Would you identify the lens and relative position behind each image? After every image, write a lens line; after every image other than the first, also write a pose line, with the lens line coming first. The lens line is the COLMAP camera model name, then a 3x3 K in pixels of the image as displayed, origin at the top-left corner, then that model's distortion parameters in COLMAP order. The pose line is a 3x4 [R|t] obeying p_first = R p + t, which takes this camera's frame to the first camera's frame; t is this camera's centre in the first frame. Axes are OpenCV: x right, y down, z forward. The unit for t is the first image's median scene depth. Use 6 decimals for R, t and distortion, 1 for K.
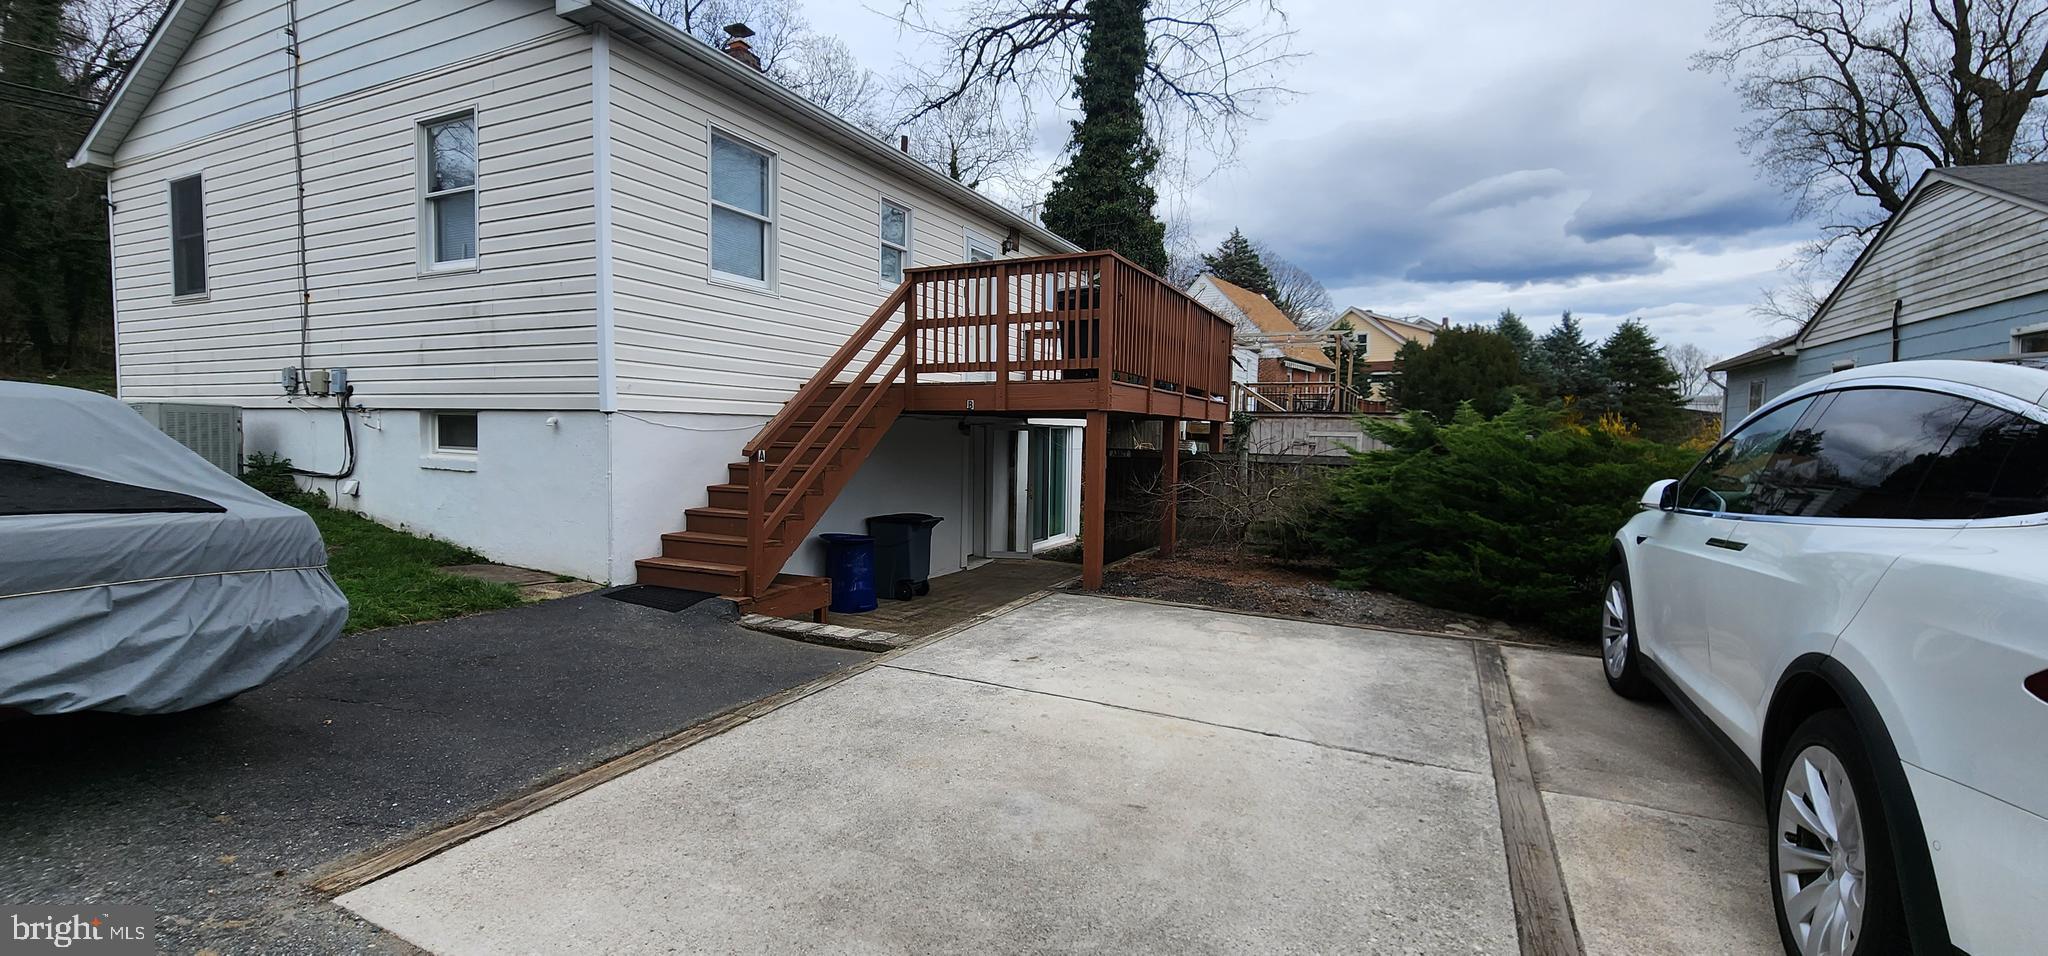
lens RADIAL K [[839.8, 0, 1016.7], [0, 839.8, 507.4], [0, 0, 1]] dist [0.002804, -0.002007]
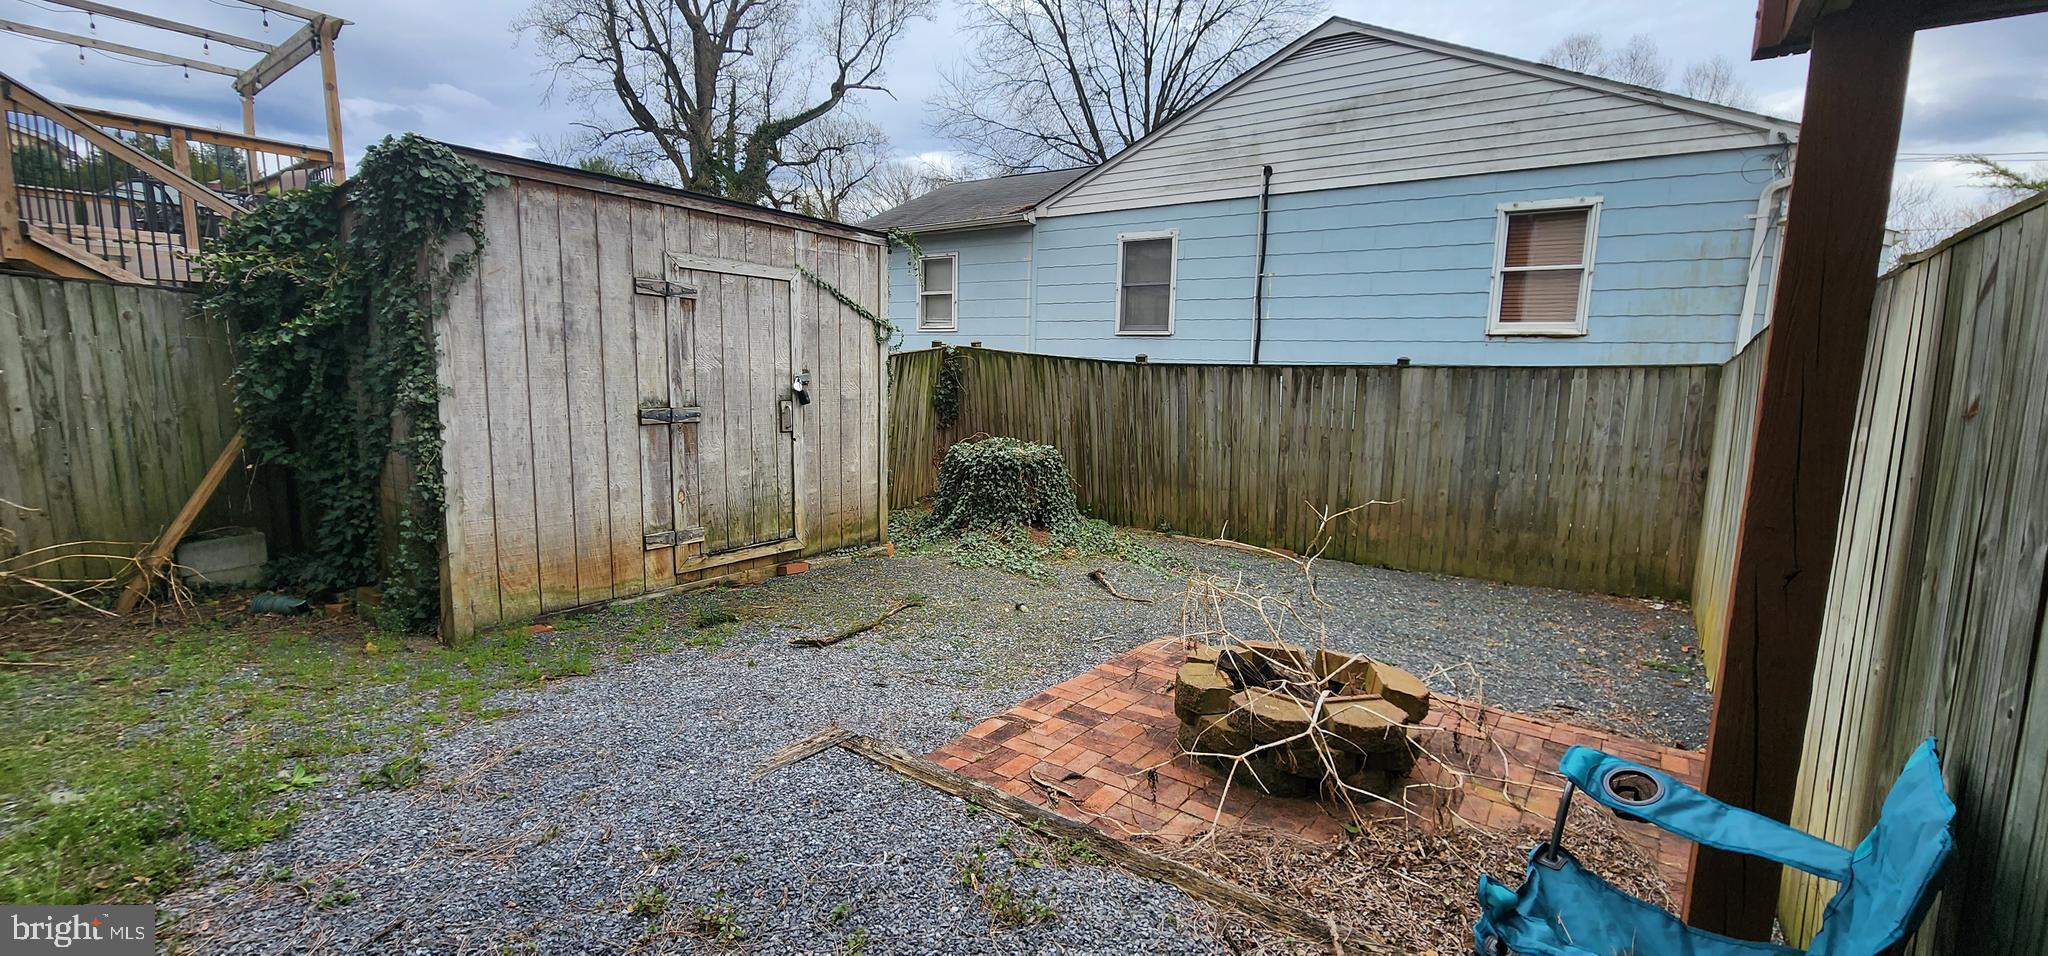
lens RADIAL K [[839.8, 0, 1009.5], [0, 839.8, 476.6], [0, 0, 1]] dist [0.002804, -0.002007]
pose [[0.179590, -0.147276, 0.972655, 0.069997], [0.069354, 0.988165, 0.136820, -0.064178], [-0.981294, 0.042886, 0.187678, 1.251669]]
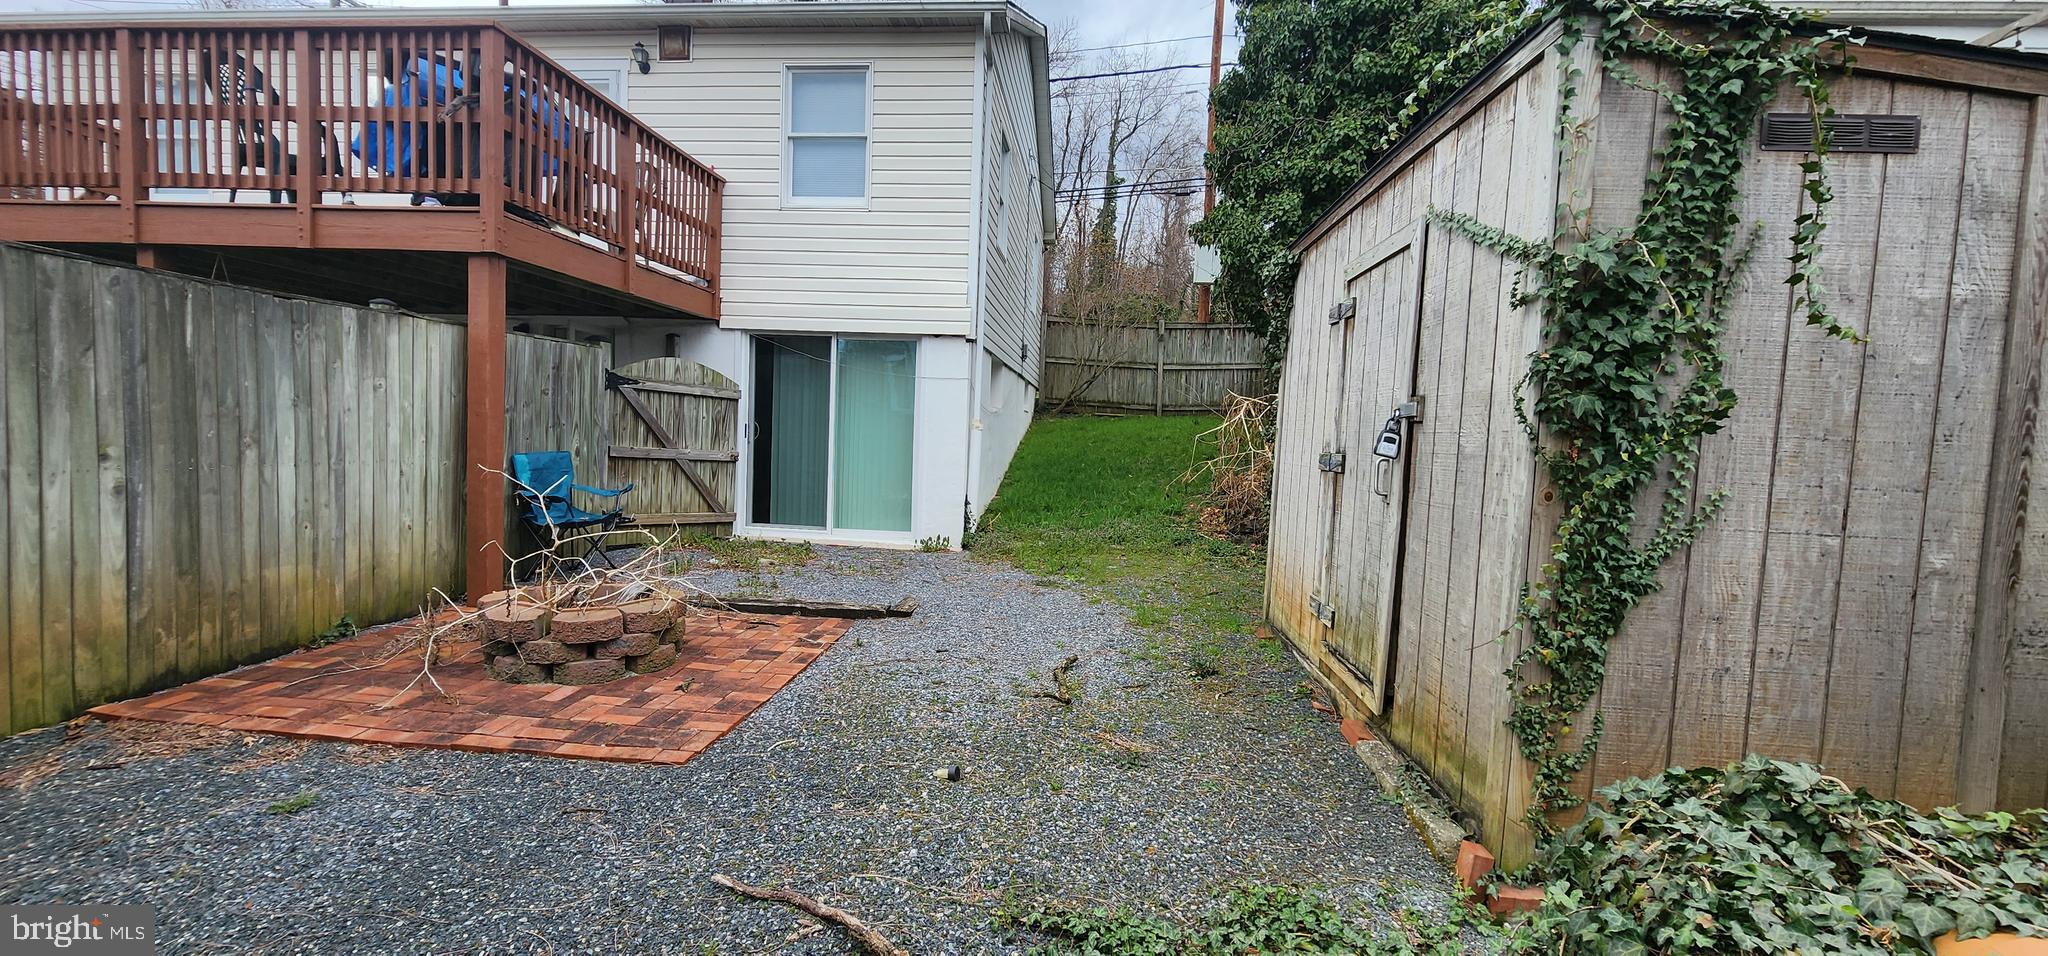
lens RADIAL K [[839.8, 0, 1013.0], [0, 839.8, 480.7], [0, 0, 1]] dist [0.002804, -0.002007]
pose [[0.351978, 0.046125, -0.934871, 0.841177], [-0.116623, 0.993163, 0.005092, -0.021287], [0.928714, 0.107236, 0.354951, 1.248940]]
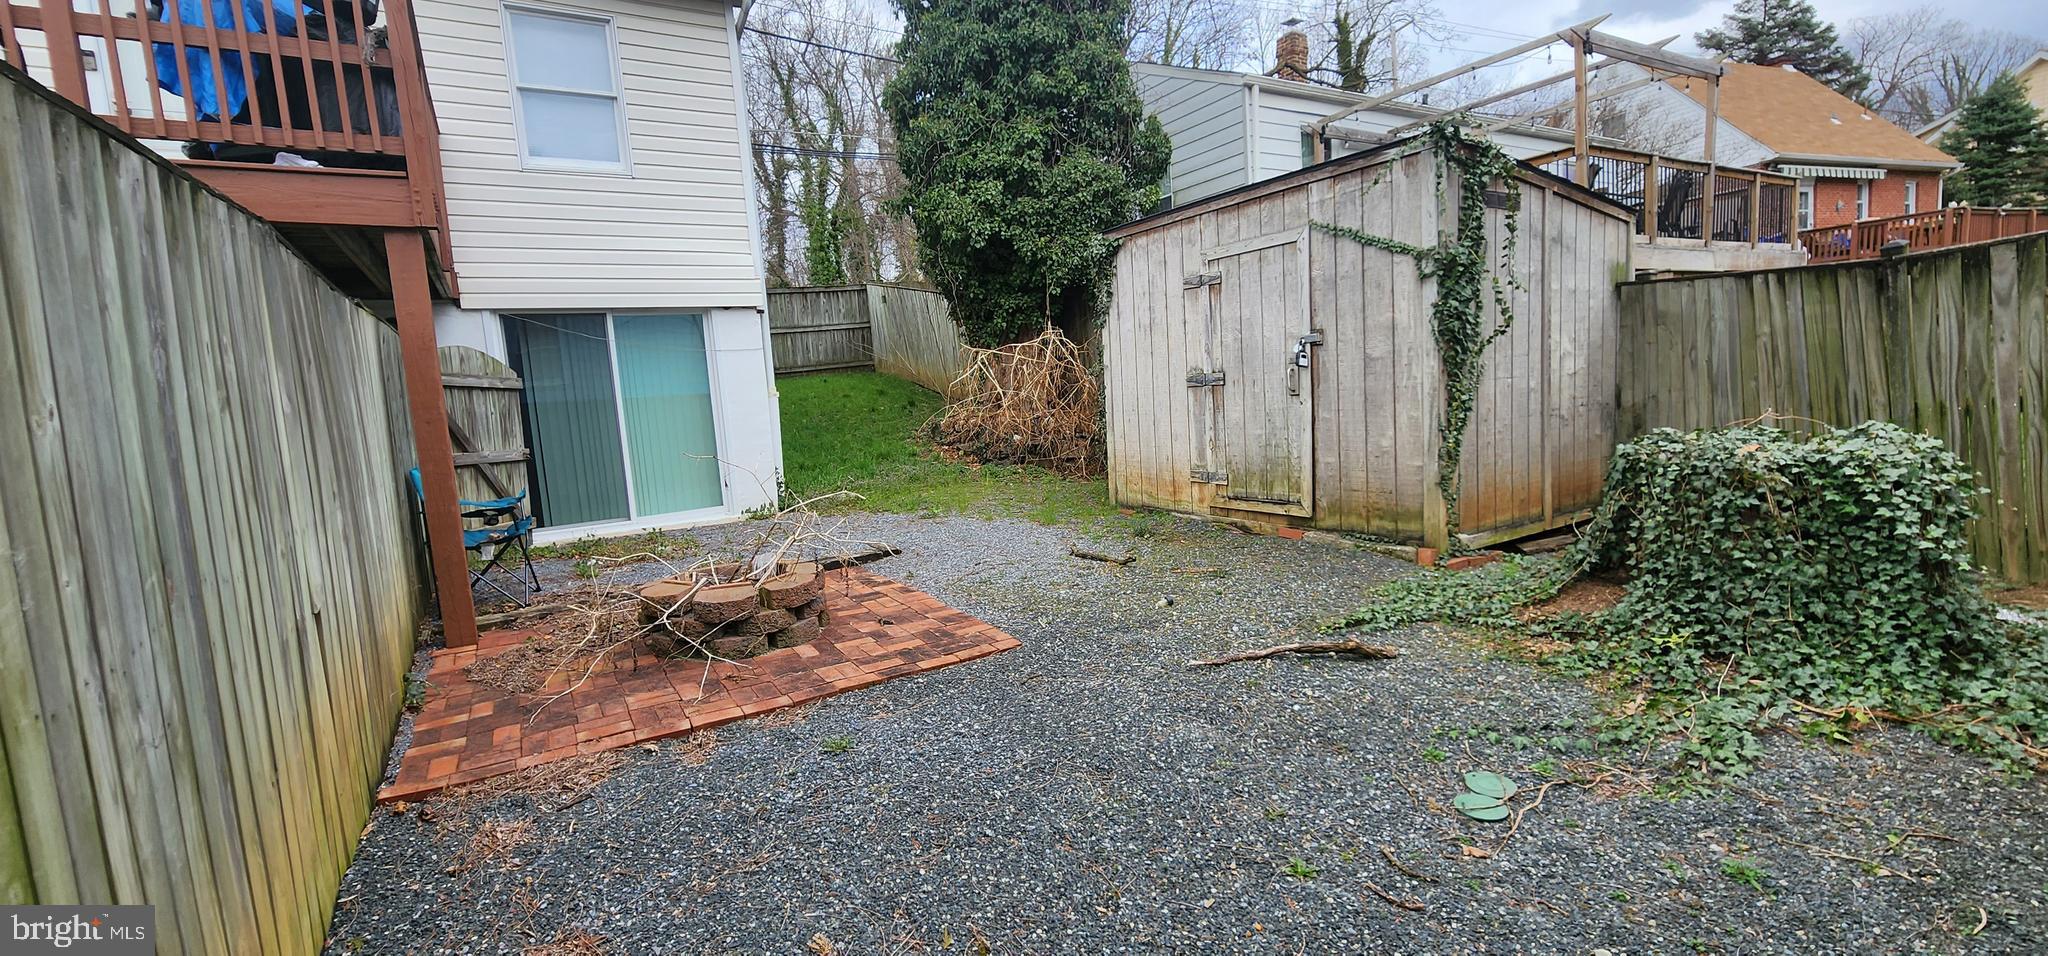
lens RADIAL K [[839.8, 0, 1018.8], [0, 839.8, 480.7], [0, 0, 1]] dist [0.002804, -0.002007]
pose [[0.838407, -0.016655, -0.544790, 0.736870], [0.035342, 0.999091, 0.023846, 0.008928], [0.543898, -0.039246, 0.838233, 0.936232]]
